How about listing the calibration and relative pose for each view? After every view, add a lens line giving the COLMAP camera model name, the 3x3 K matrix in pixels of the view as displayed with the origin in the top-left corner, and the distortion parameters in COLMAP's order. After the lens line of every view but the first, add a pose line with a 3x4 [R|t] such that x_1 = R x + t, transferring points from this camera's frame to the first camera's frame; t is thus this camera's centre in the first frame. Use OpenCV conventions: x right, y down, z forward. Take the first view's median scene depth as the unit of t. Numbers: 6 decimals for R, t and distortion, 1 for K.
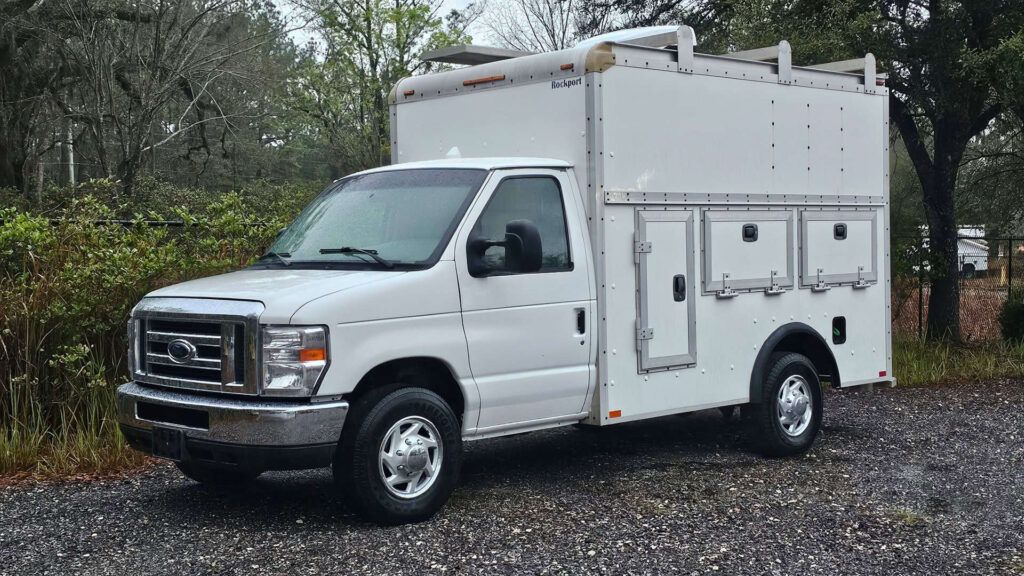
lens RADIAL K [[1368.2, 0, 512.0], [0, 1368.2, 288.0], [0, 0, 1]] dist [0.078976, 0.005750]
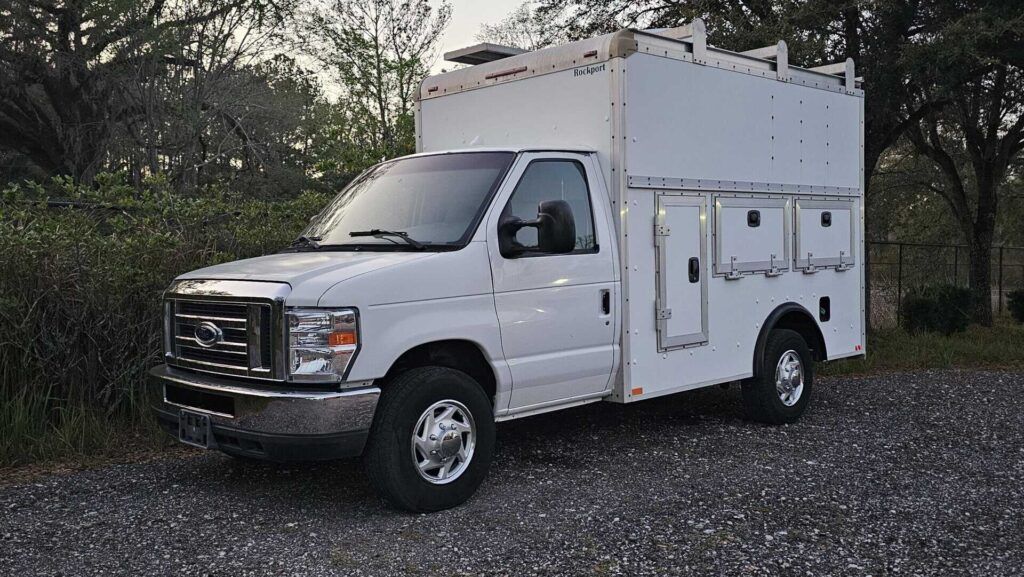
lens RADIAL K [[982.1, 0, 512.0], [0, 982.1, 288.5], [0, 0, 1]] dist [0.044625, -0.013641]
pose [[0.999734, -0.003030, 0.022874, -0.036094], [0.002753, 0.999922, 0.012156, 0.004966], [-0.022909, -0.012090, 0.999664, 0.263403]]
